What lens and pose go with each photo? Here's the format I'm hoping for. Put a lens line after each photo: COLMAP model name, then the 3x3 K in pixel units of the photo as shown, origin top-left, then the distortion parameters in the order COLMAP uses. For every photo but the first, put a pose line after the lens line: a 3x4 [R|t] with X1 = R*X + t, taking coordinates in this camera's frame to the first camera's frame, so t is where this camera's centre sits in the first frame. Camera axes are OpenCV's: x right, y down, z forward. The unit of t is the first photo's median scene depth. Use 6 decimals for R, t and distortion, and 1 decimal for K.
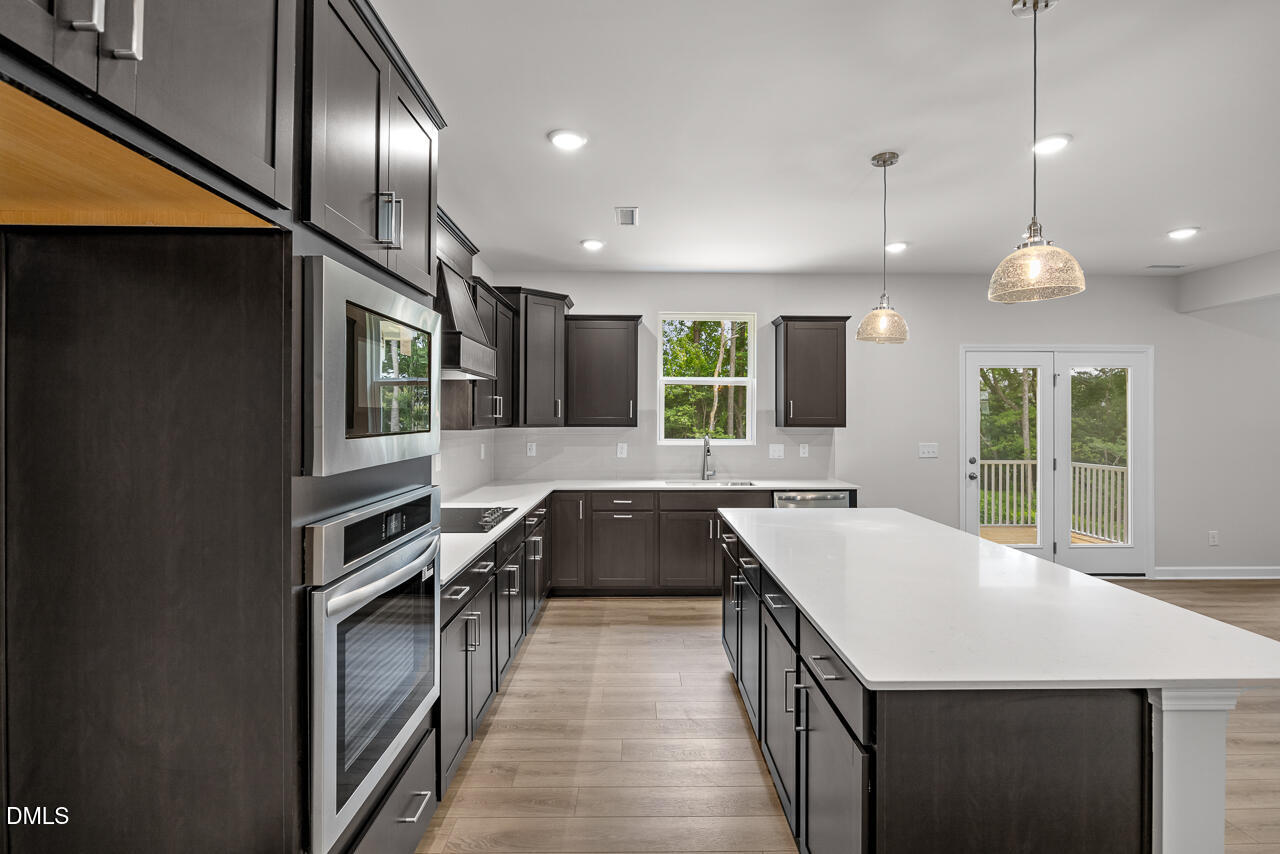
lens RADIAL K [[619.0, 0, 641.8], [0, 619.0, 422.4], [0, 0, 1]] dist [-0.006292, -0.000327]
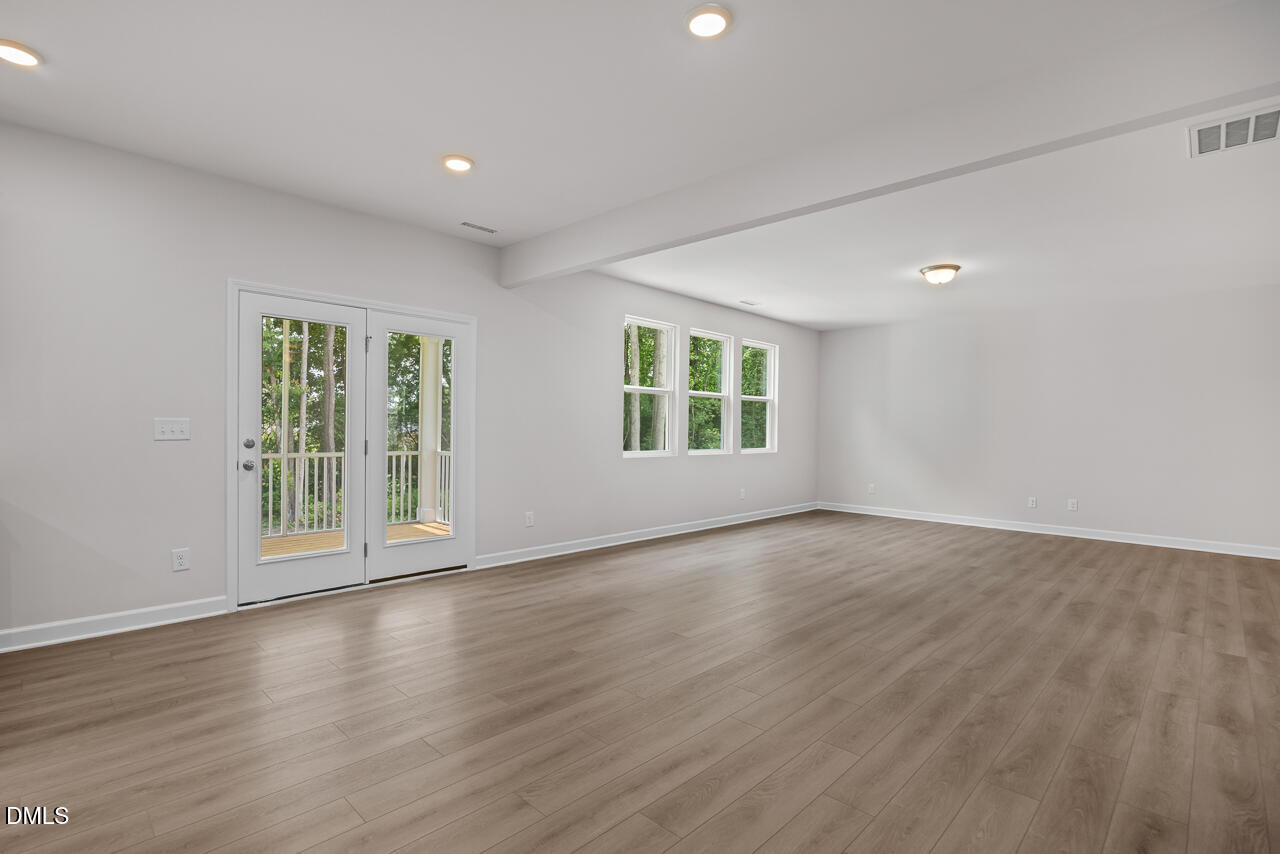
lens RADIAL K [[619.0, 0, 645.5], [0, 619.0, 427.5], [0, 0, 1]] dist [-0.006292, -0.000327]
pose [[0.696919, 0.006712, 0.717118, 0.341248], [-0.007900, 0.999967, -0.001682, 0.040328], [-0.717106, -0.004493, 0.696949, 0.168310]]
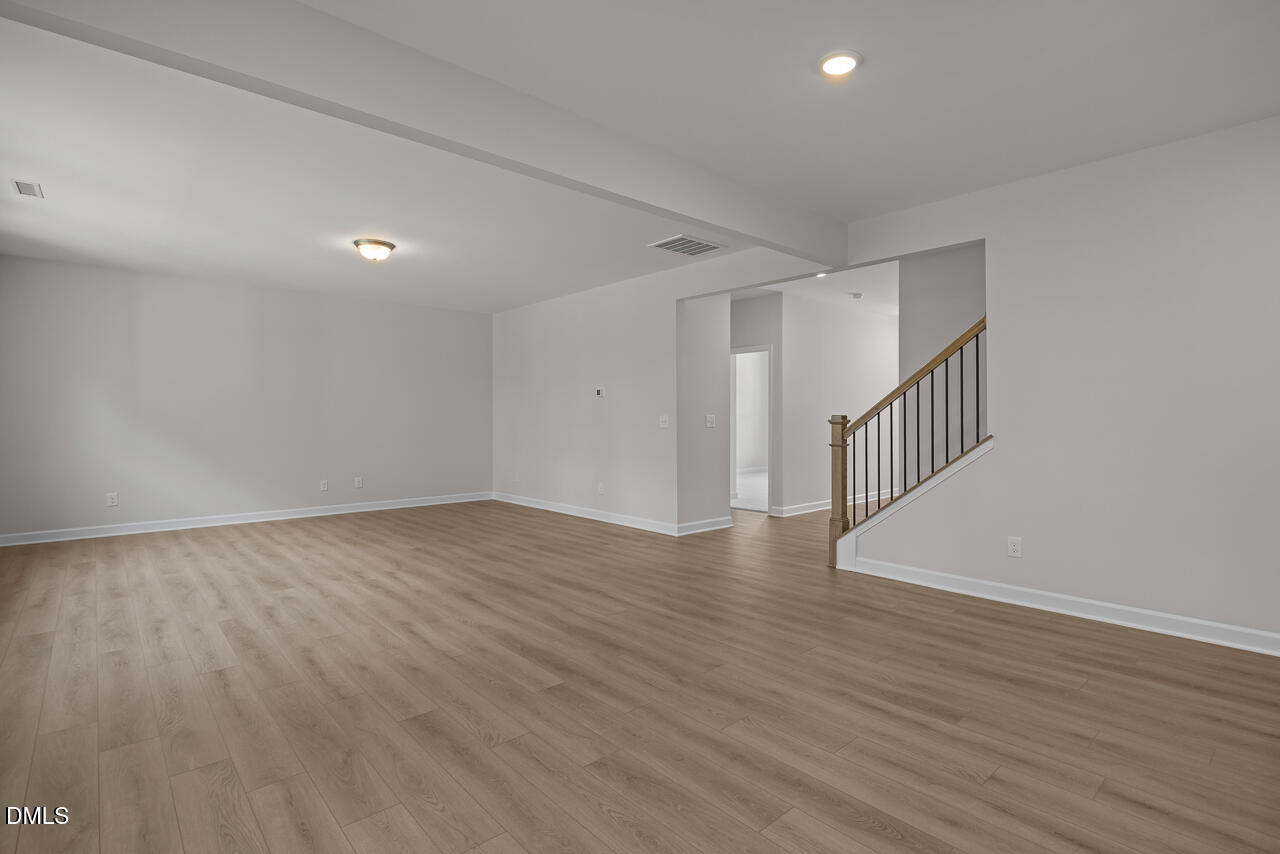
lens RADIAL K [[619.0, 0, 647.0], [0, 619.0, 424.3], [0, 0, 1]] dist [-0.006292, -0.000327]
pose [[-0.678578, -0.011109, 0.734444, 0.424887], [-0.001809, 0.999908, 0.013453, 0.040618], [-0.734526, 0.007800, -0.678536, 0.896841]]
